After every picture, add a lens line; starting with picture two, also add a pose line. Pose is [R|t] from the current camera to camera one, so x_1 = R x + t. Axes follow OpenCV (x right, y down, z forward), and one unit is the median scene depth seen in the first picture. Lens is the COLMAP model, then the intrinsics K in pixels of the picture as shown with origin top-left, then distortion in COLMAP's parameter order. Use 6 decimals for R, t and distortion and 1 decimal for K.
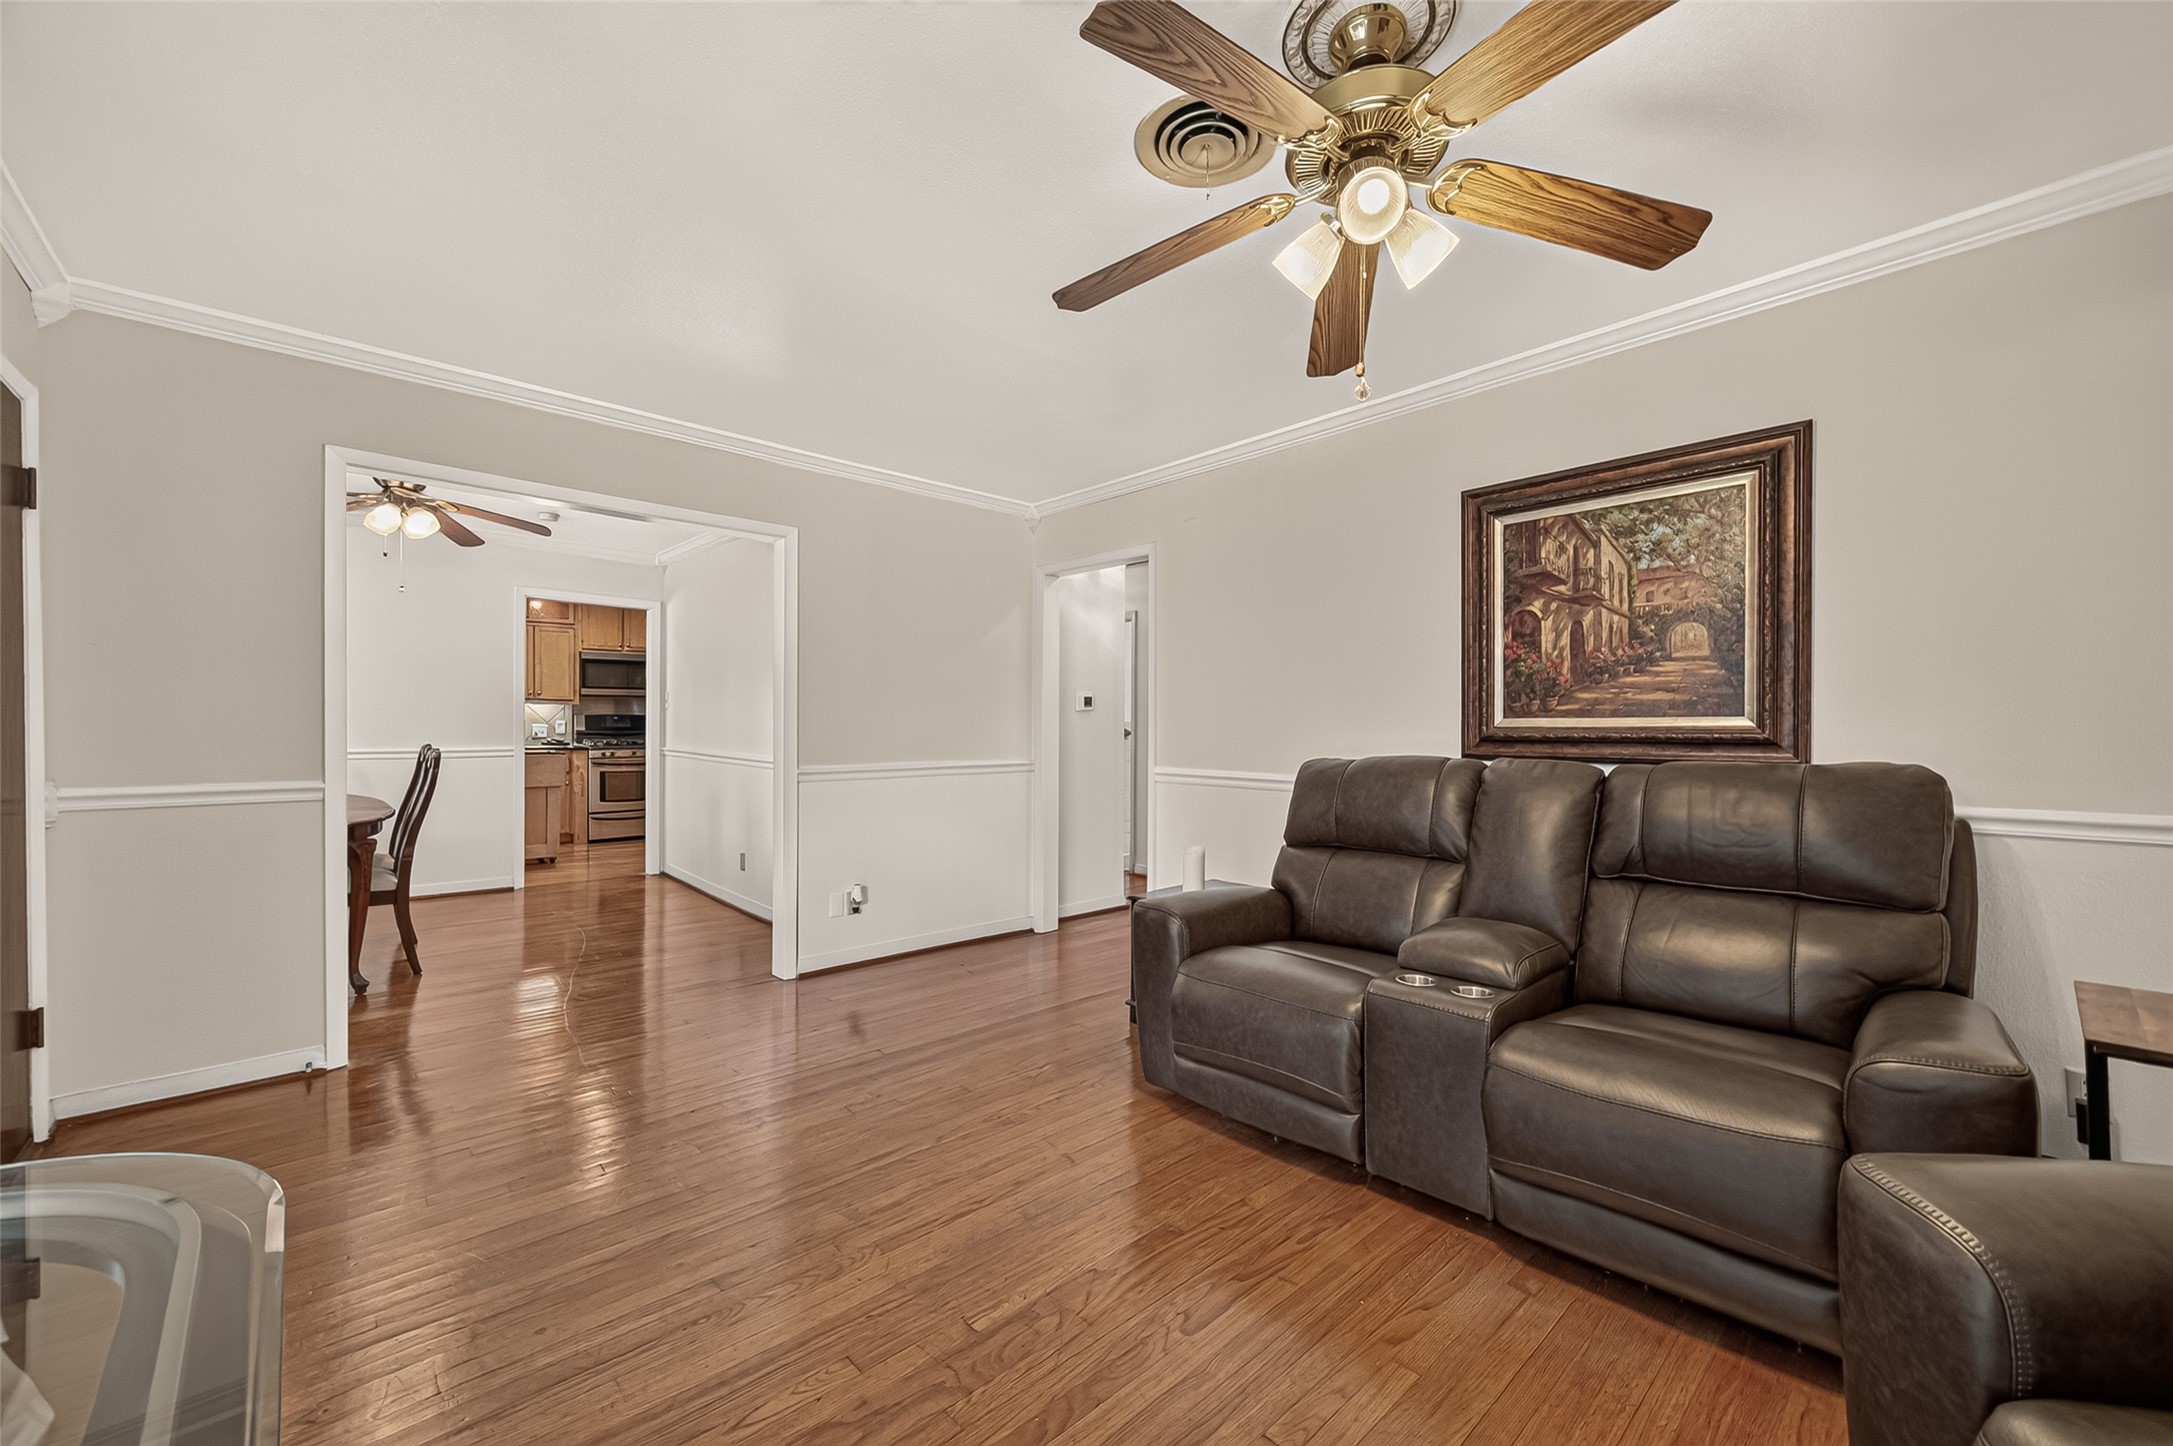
lens RADIAL K [[853.9, 0, 1077.6], [0, 853.9, 727.4], [0, 0, 1]] dist [-0.002222, -0.000660]
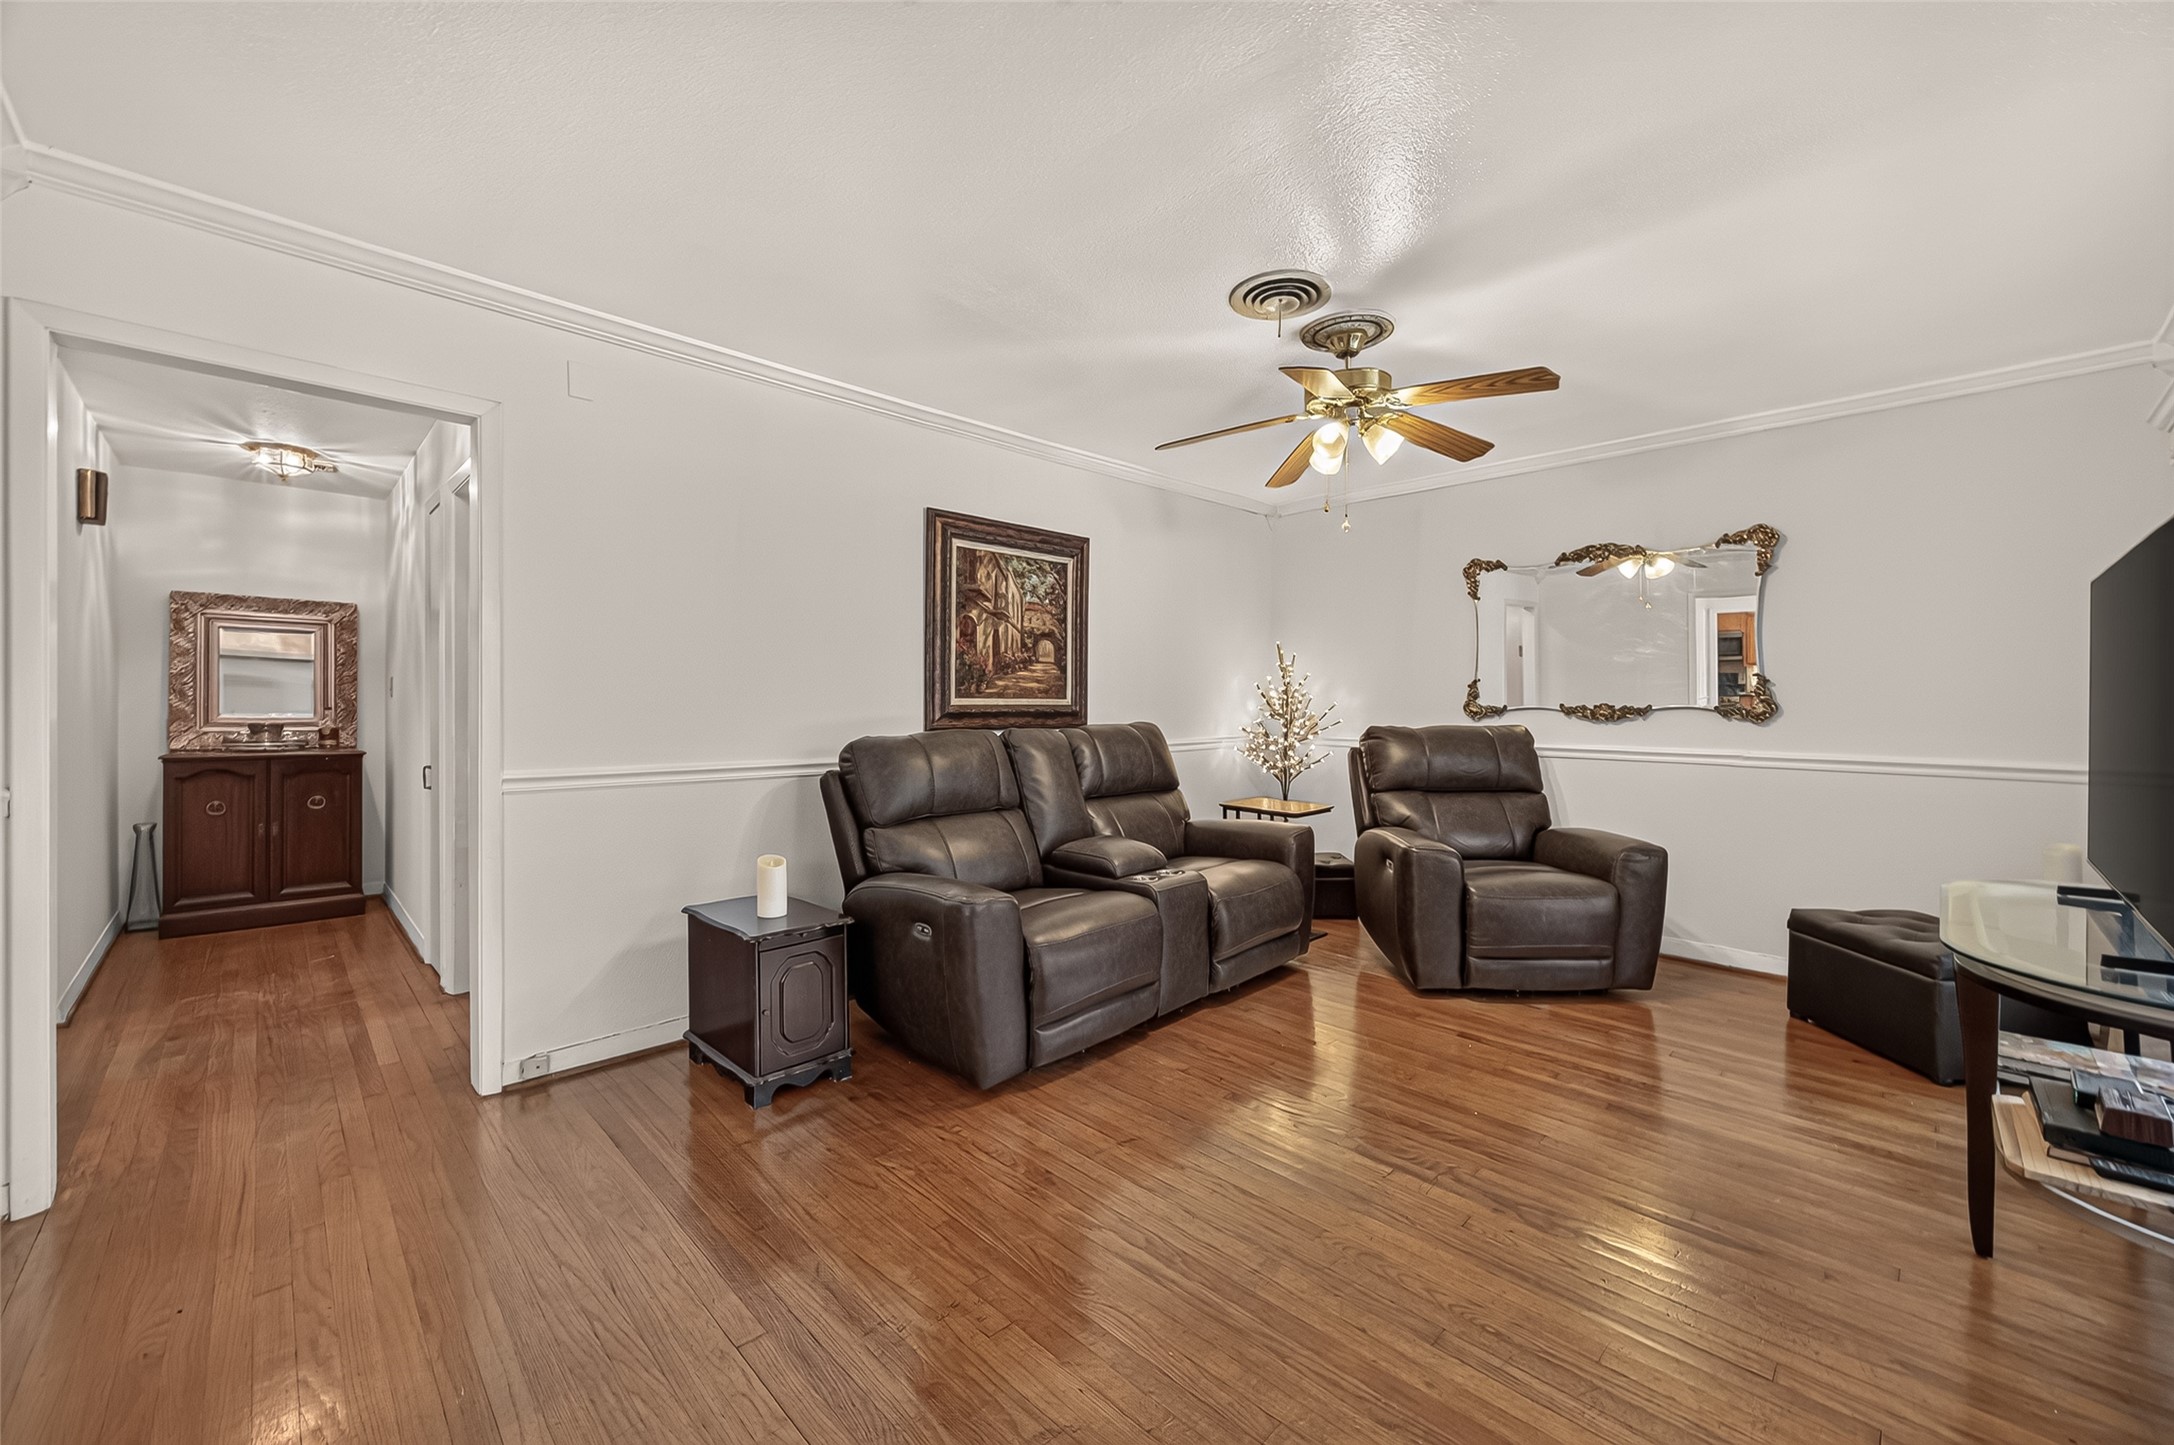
lens RADIAL K [[854.3, 0, 1094.0], [0, 854.3, 711.9], [0, 0, 1]] dist [-0.002222, -0.000660]
pose [[-0.046116, -0.008831, 0.998897, -0.835575], [-0.001589, 0.999960, 0.008767, -0.001677], [-0.998935, -0.001183, -0.046128, 0.909588]]
